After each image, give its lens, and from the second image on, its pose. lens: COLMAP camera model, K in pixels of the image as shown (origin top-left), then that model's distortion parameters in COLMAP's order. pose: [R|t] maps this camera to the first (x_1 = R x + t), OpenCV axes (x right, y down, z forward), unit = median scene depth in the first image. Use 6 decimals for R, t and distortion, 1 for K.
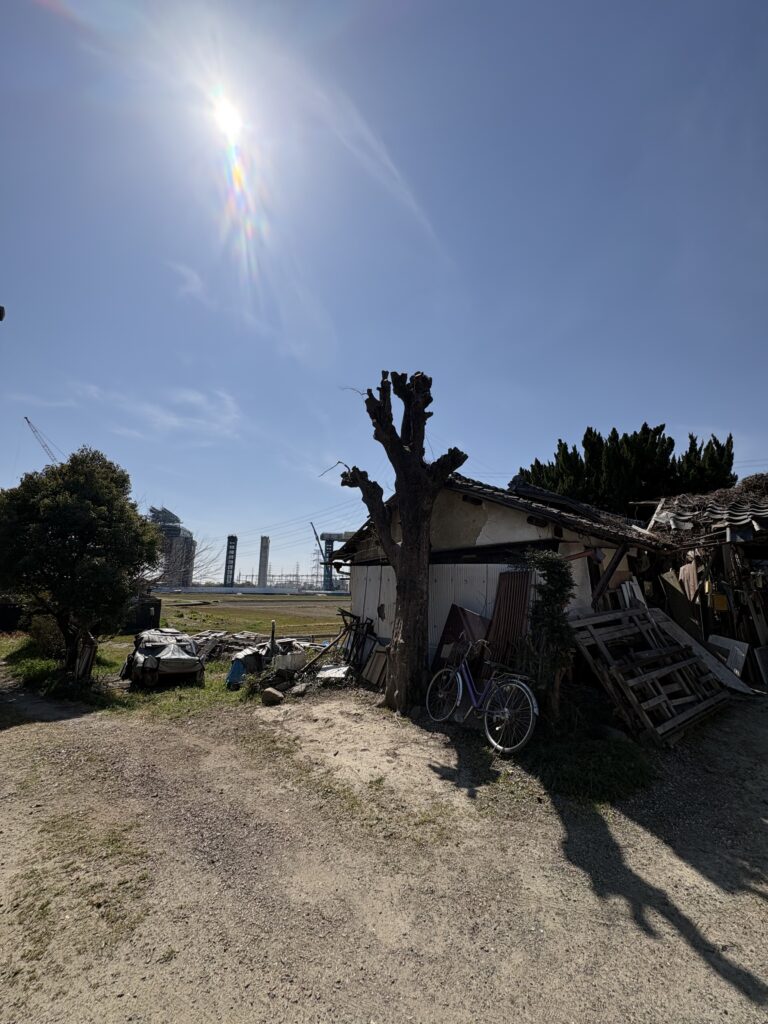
lens RADIAL K [[404.7, 0, 384.0], [0, 404.7, 512.0], [0, 0, 1]] dist [-0.000617, 0.000063]
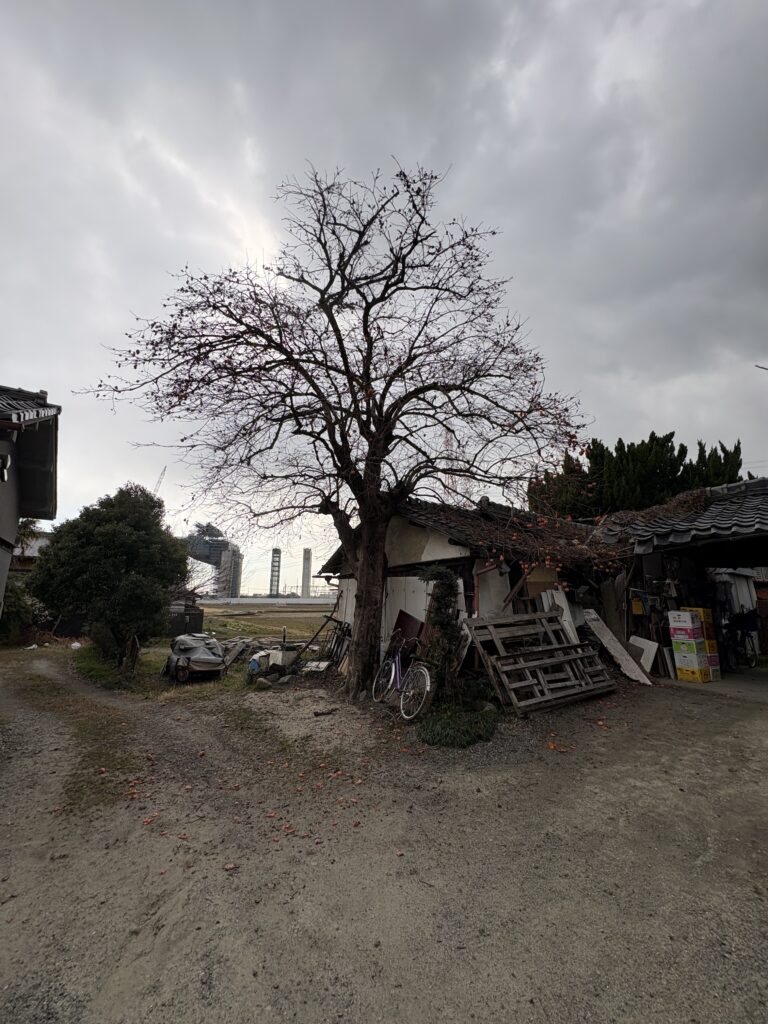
lens RADIAL K [[404.7, 0, 384.0], [0, 404.7, 512.0], [0, 0, 1]] dist [-0.000617, 0.000063]
pose [[0.994779, -0.027618, -0.098244, 0.164921], [0.025288, 0.999370, -0.024884, -0.026266], [0.098869, 0.022270, 0.994851, -0.155017]]
